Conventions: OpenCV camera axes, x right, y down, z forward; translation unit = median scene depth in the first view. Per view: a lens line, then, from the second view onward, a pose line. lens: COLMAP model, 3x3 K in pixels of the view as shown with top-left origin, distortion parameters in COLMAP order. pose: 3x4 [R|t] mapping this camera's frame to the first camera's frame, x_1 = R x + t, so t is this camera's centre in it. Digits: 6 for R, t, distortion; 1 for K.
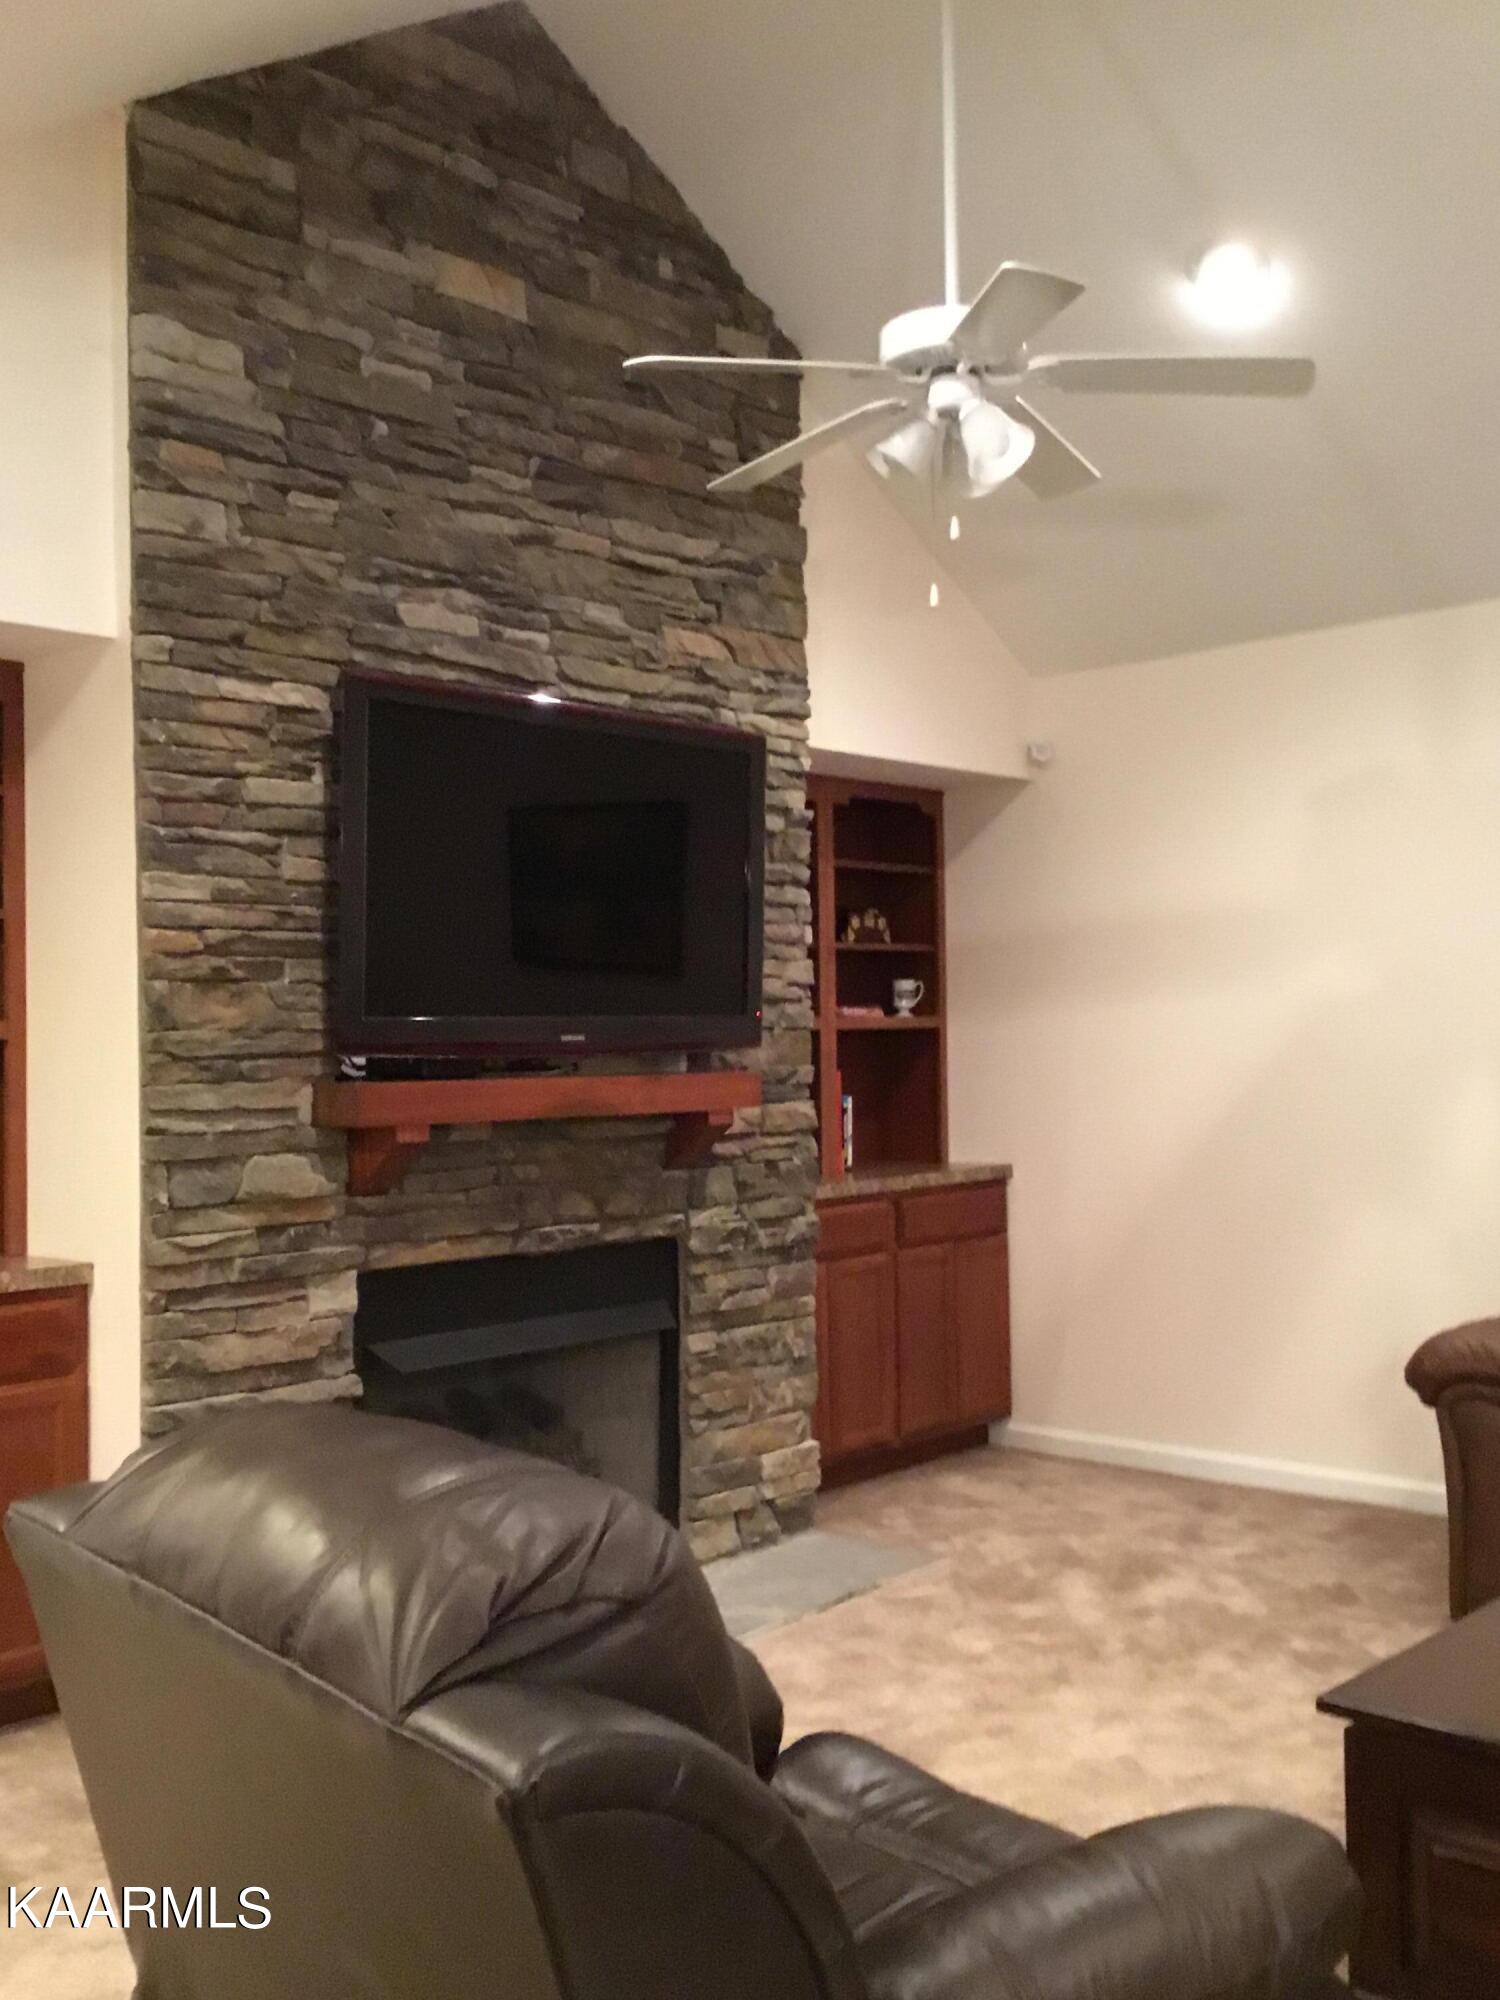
lens RADIAL K [[1977.2, 0, 764.4], [0, 1977.2, 1002.1], [0, 0, 1]] dist [0.122188, -0.198198]
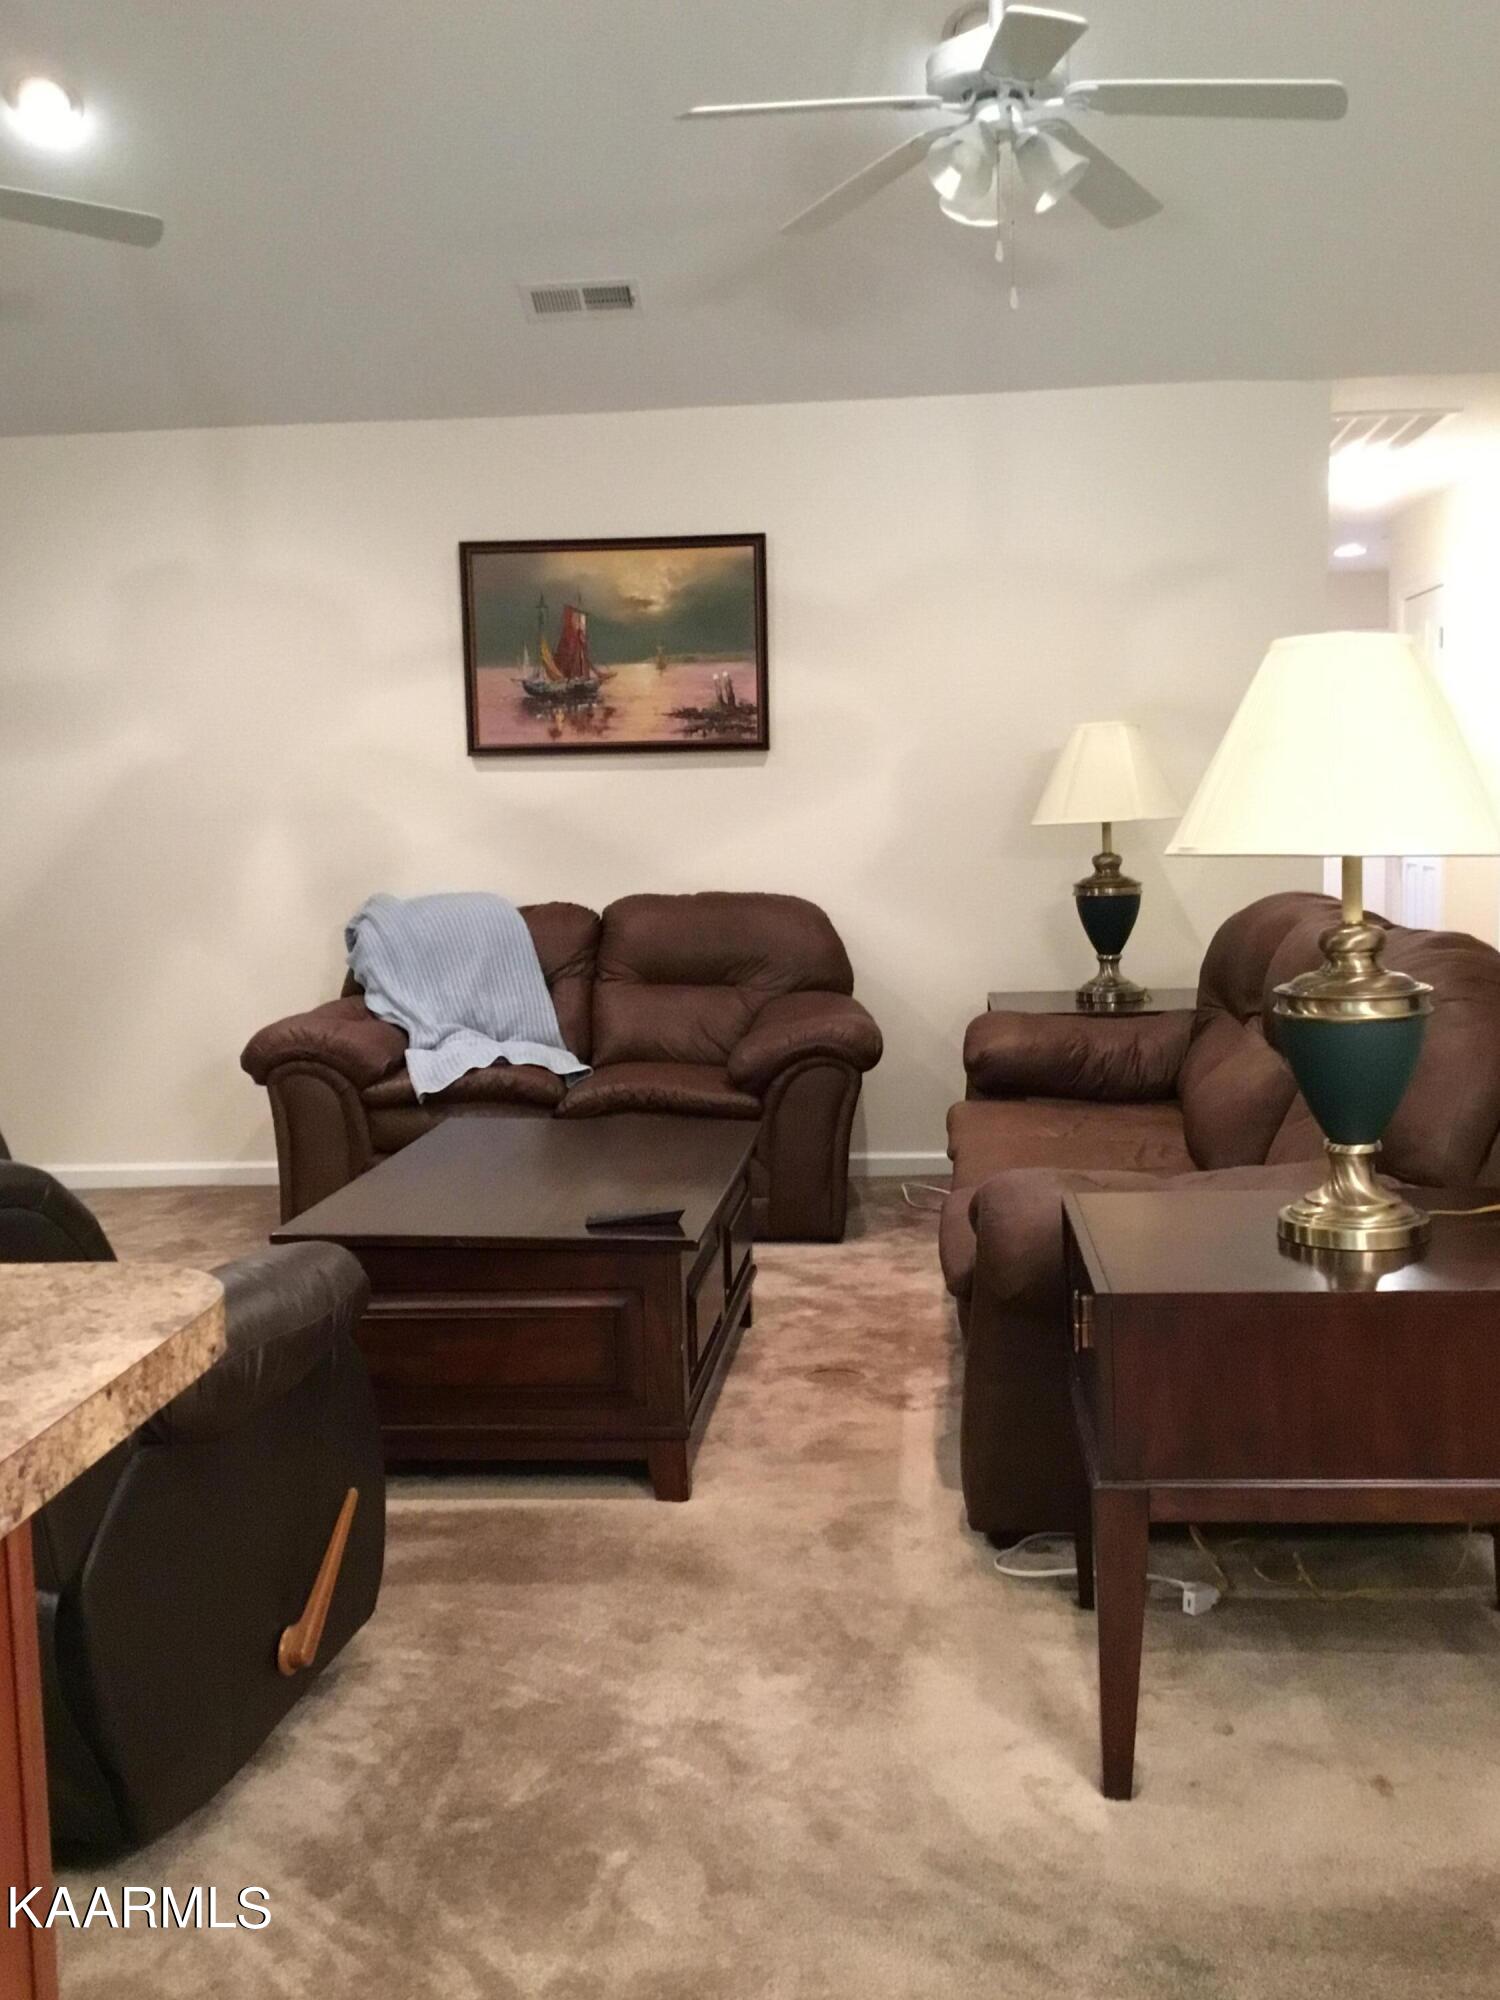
lens RADIAL K [[1977.2, 0, 764.4], [0, 1977.2, 1002.1], [0, 0, 1]] dist [0.122188, -0.198198]
pose [[0.804585, -0.072407, 0.589406, -0.148124], [0.006641, 0.993574, 0.112993, 0.010218], [-0.593800, -0.086998, 0.799896, -0.186588]]
